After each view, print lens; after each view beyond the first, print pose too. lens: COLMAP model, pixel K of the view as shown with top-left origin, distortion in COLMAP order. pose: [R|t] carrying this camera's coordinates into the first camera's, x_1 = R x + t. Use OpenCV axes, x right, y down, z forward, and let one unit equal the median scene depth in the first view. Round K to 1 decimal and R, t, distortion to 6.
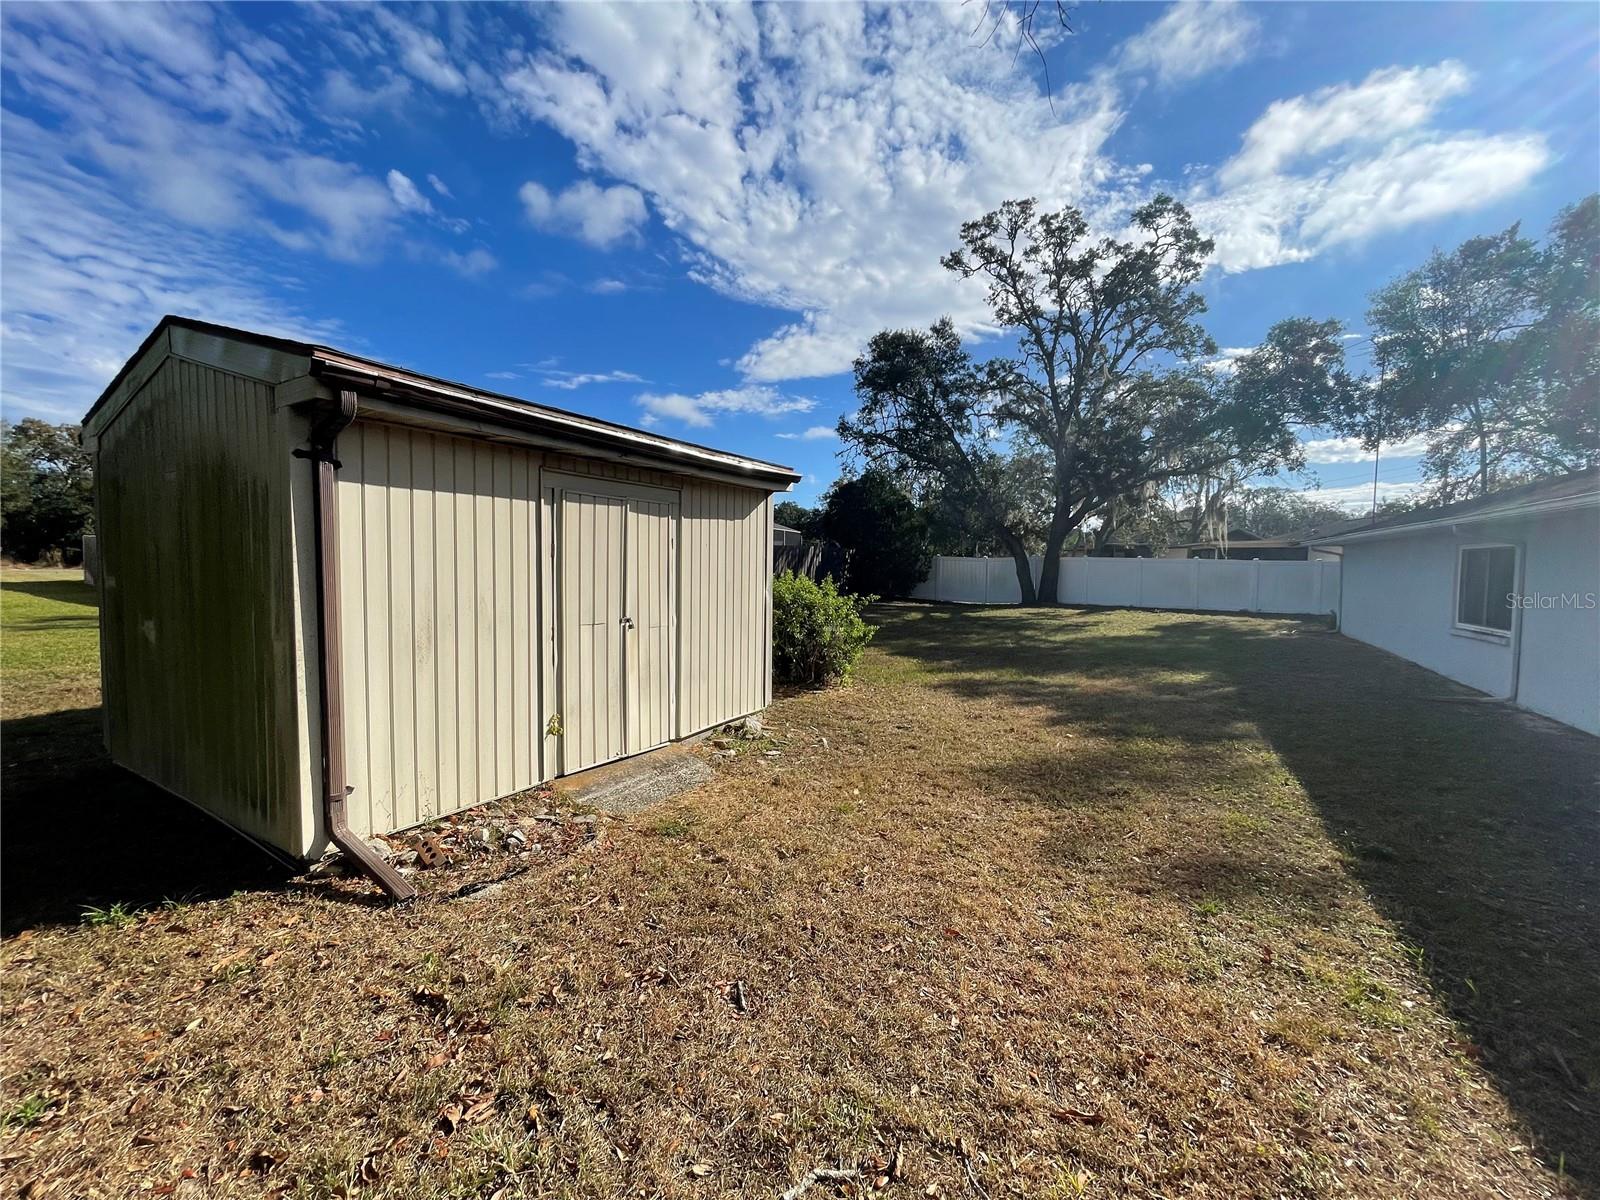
lens RADIAL K [[646.5, 0, 803.3], [0, 646.5, 597.2], [0, 0, 1]] dist [-0.000866, -0.001028]
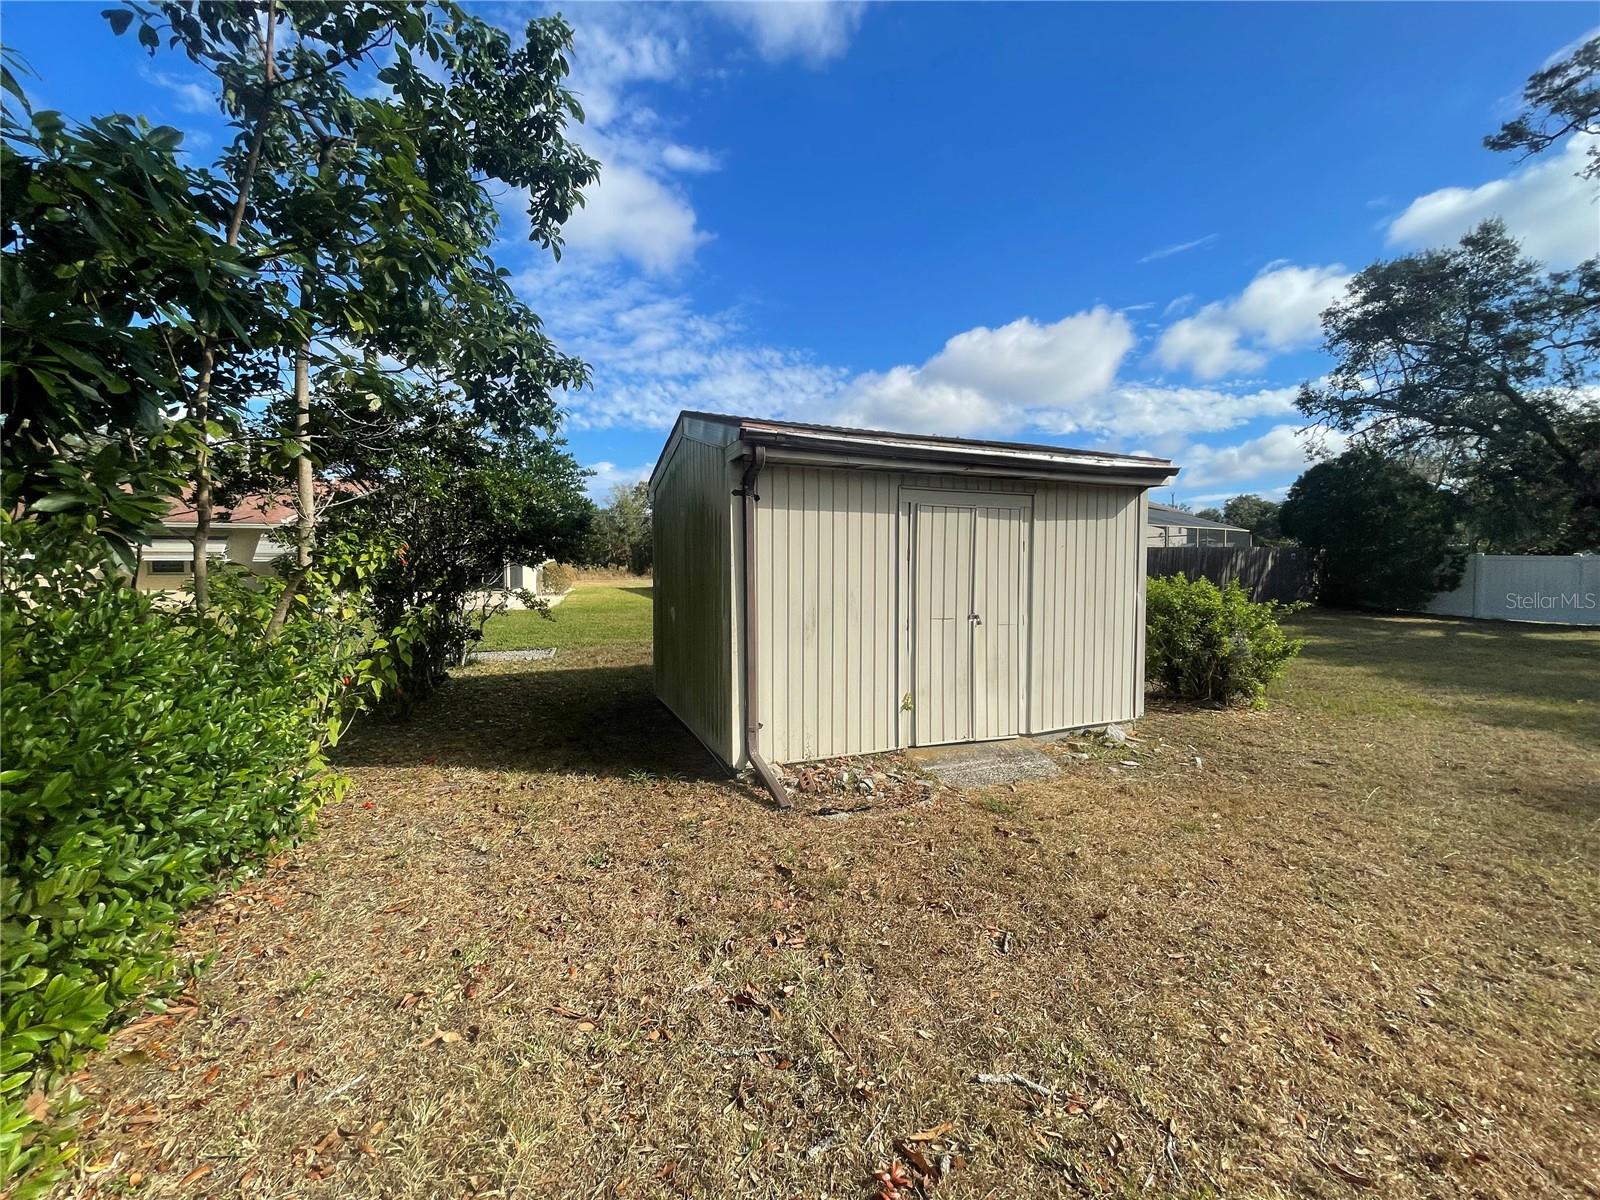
lens RADIAL K [[646.5, 0, 801.4], [0, 646.5, 598.5], [0, 0, 1]] dist [-0.000866, -0.001028]
pose [[0.806051, 0.013088, -0.591701, 0.102509], [-0.020320, 0.999778, -0.005568, 0.012297], [0.591497, 0.016512, 0.806138, -0.046988]]
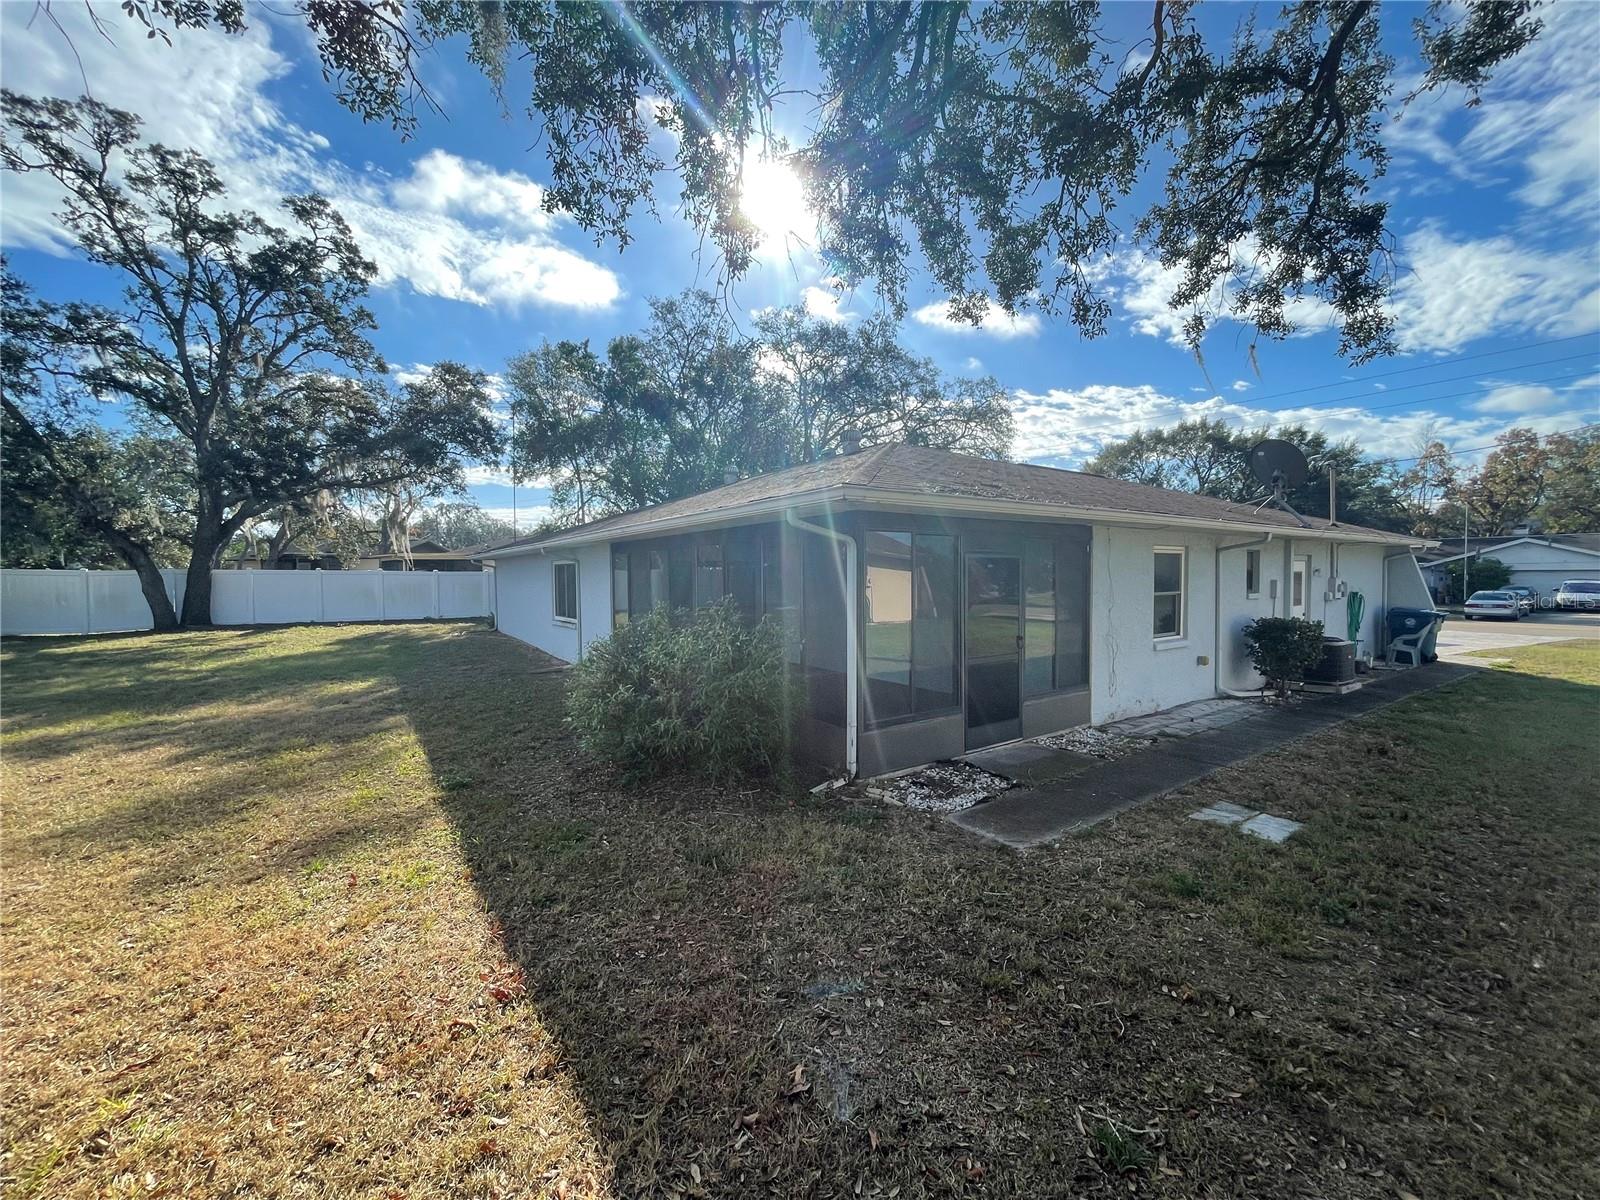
lens RADIAL K [[646.5, 0, 809.8], [0, 646.5, 595.7], [0, 0, 1]] dist [-0.000866, -0.001028]
pose [[0.447193, -0.042489, 0.893428, -0.009533], [0.057412, 0.998175, 0.018734, 0.000577], [-0.892593, 0.042916, 0.448816, -0.192032]]
